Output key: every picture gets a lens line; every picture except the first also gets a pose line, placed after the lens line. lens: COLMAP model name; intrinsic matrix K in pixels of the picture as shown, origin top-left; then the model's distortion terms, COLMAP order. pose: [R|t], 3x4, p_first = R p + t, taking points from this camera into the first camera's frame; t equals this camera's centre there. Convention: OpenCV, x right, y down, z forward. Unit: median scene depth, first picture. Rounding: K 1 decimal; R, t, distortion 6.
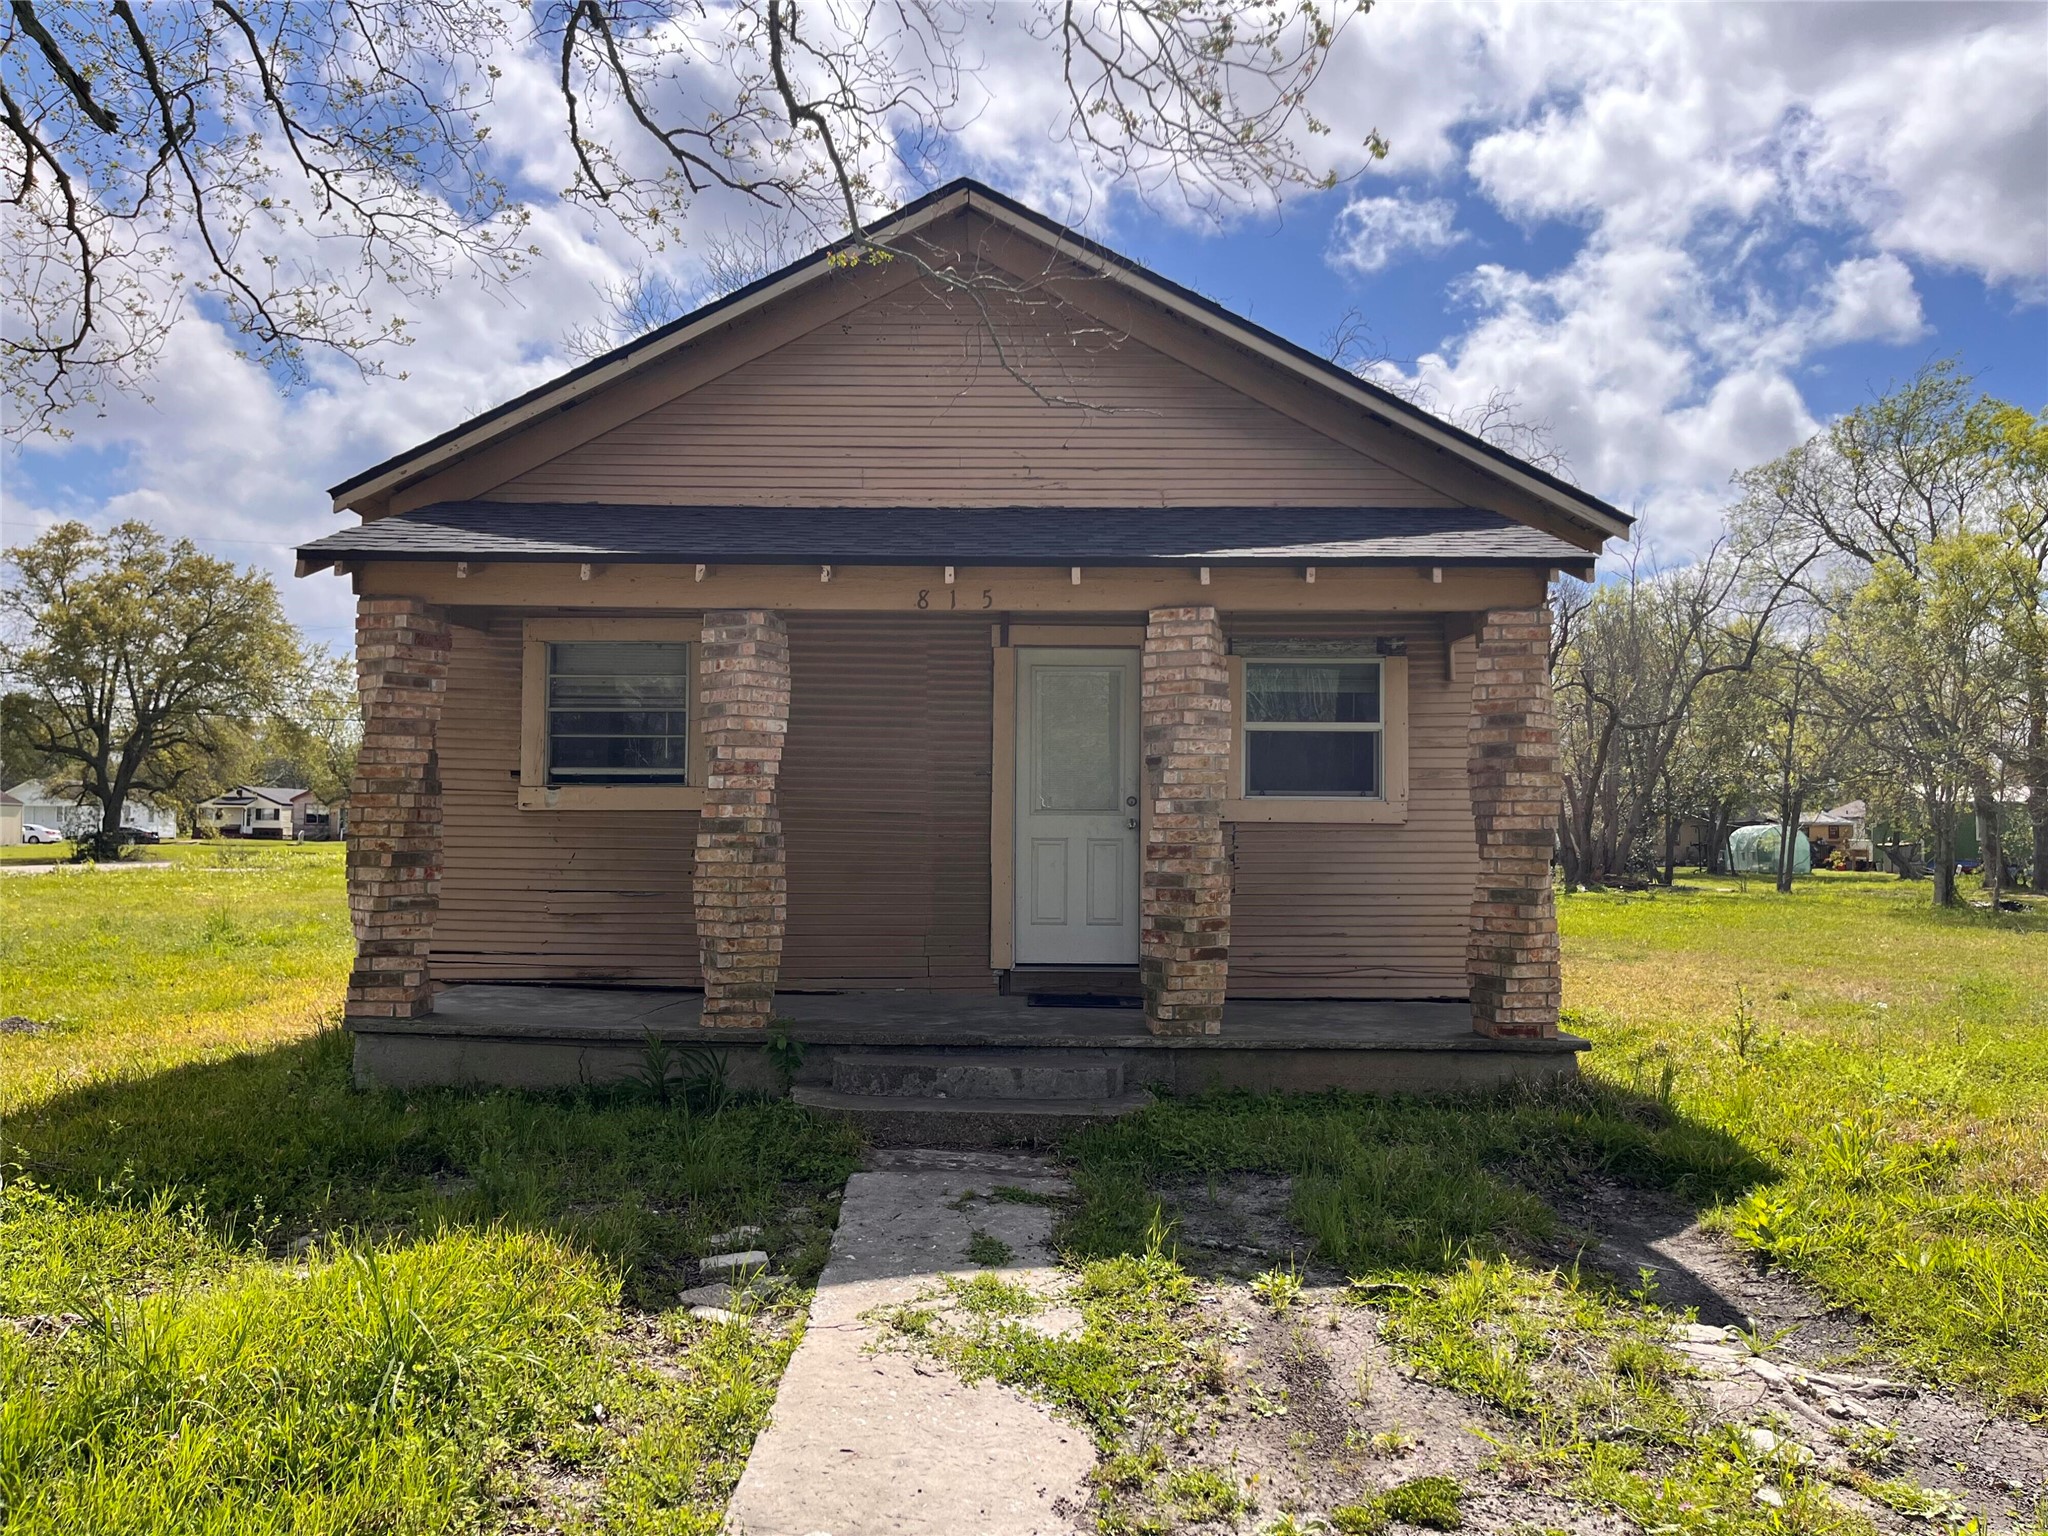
lens RADIAL K [[1518.7, 0, 957.8], [0, 1518.7, 797.1], [0, 0, 1]] dist [0.010385, -0.001522]
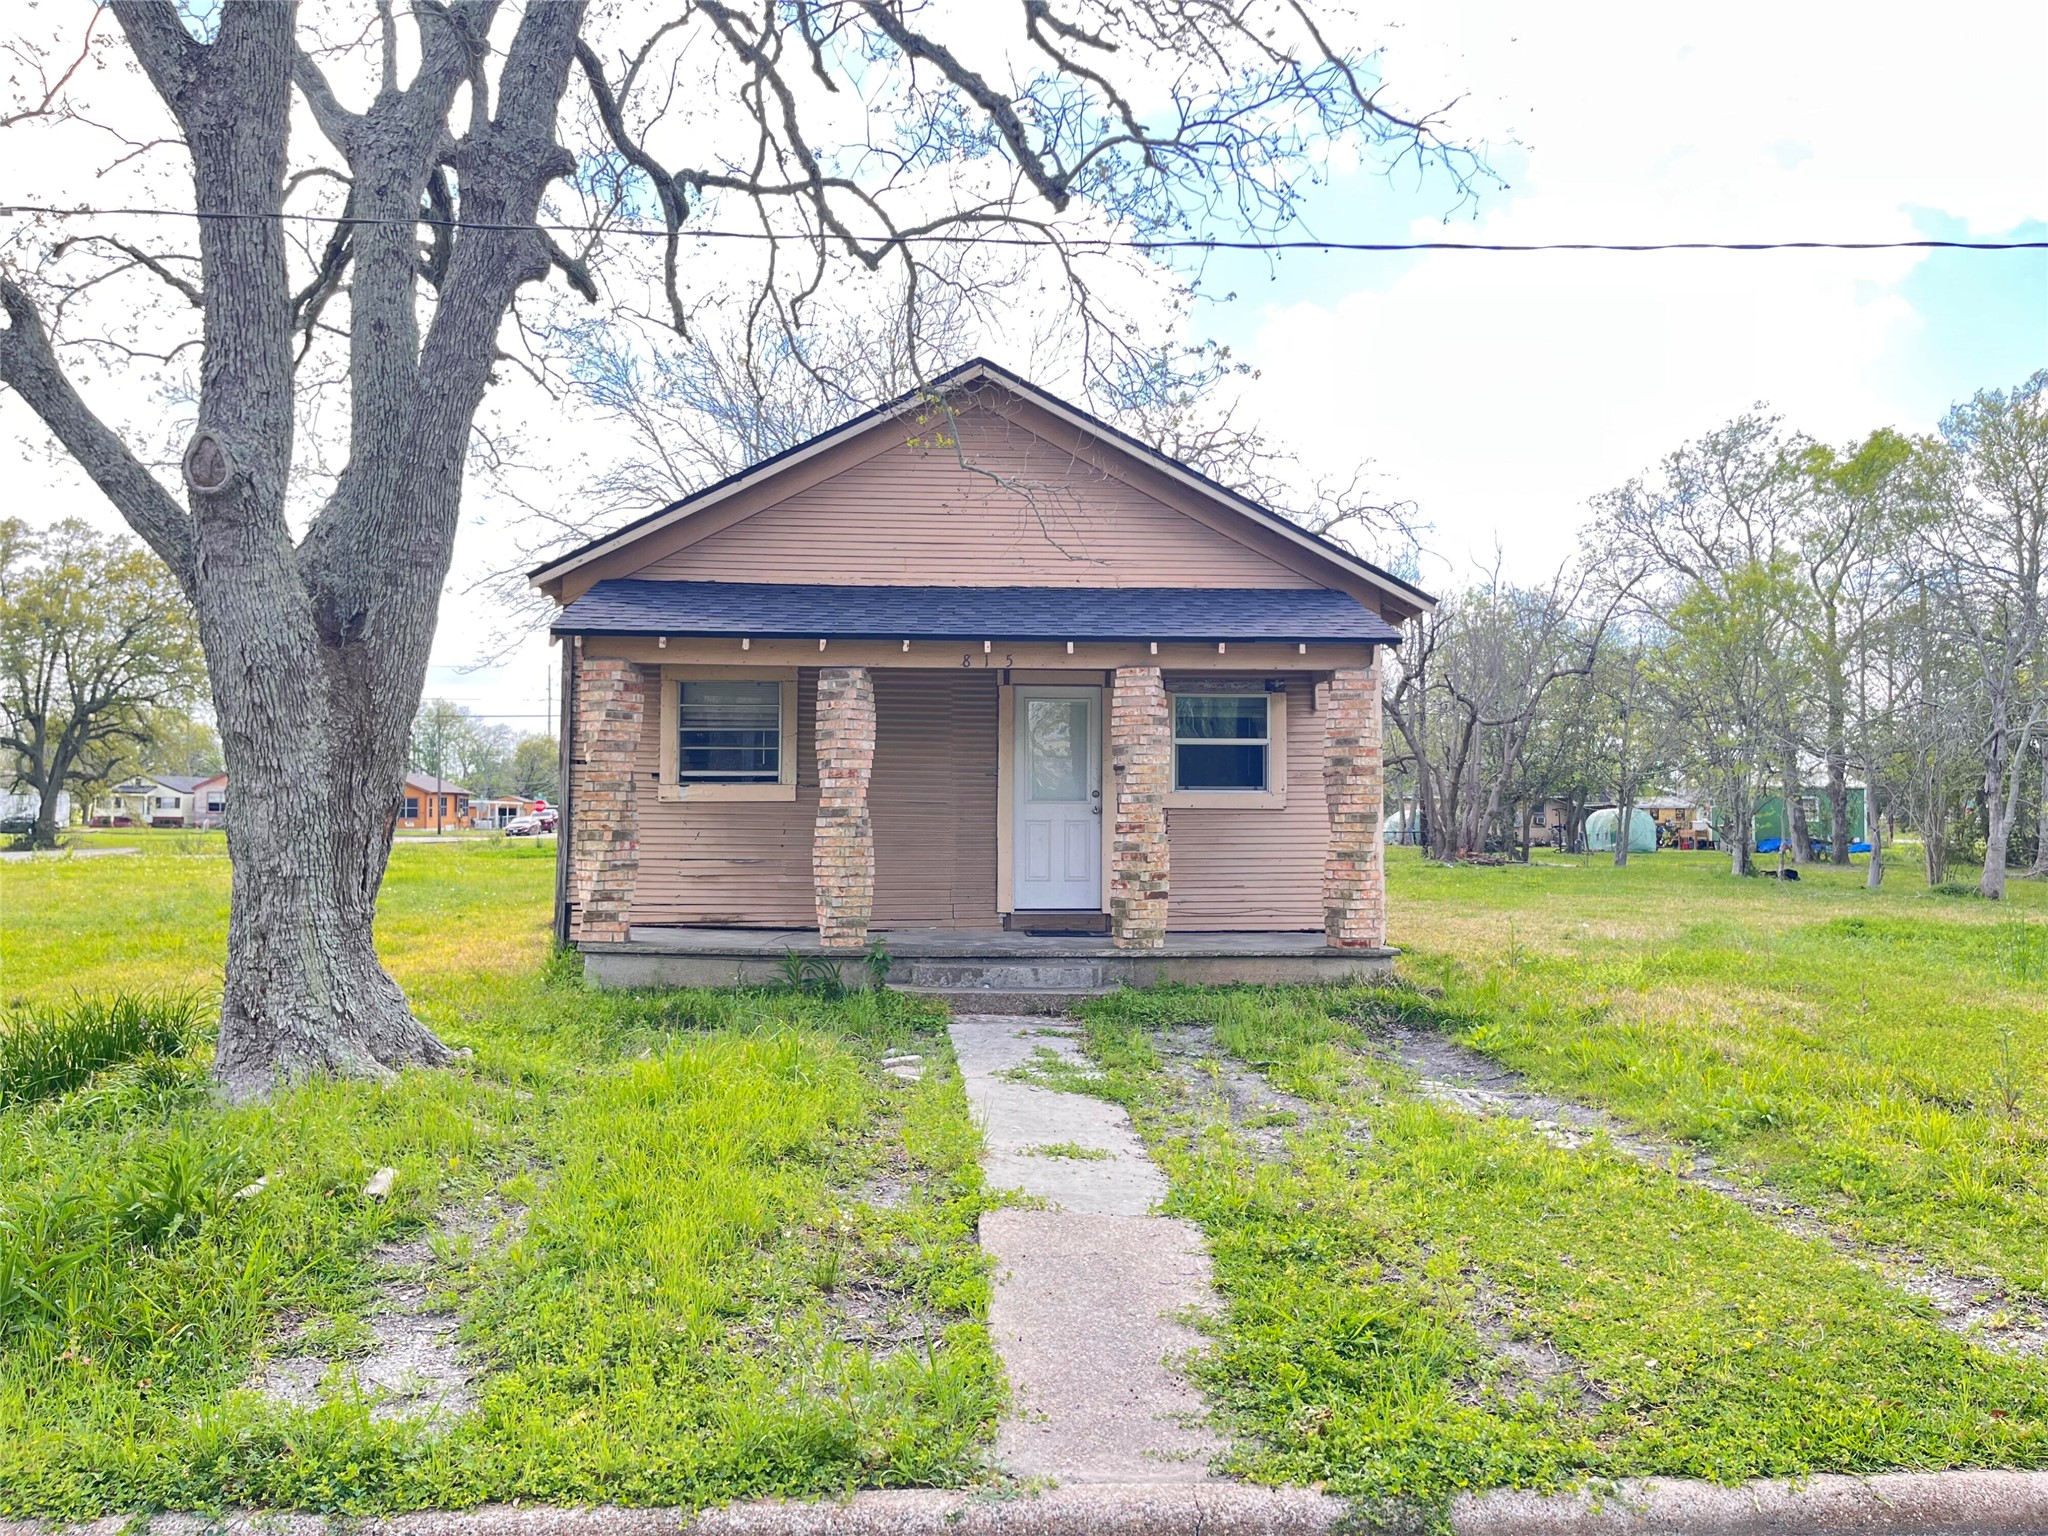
lens RADIAL K [[1518.7, 0, 957.8], [0, 1518.7, 797.1], [0, 0, 1]] dist [0.010385, -0.001522]
pose [[0.997861, -0.003141, 0.065292, -0.130227], [0.002529, 0.999952, 0.009464, -0.009832], [-0.065319, -0.009278, 0.997821, -0.498564]]
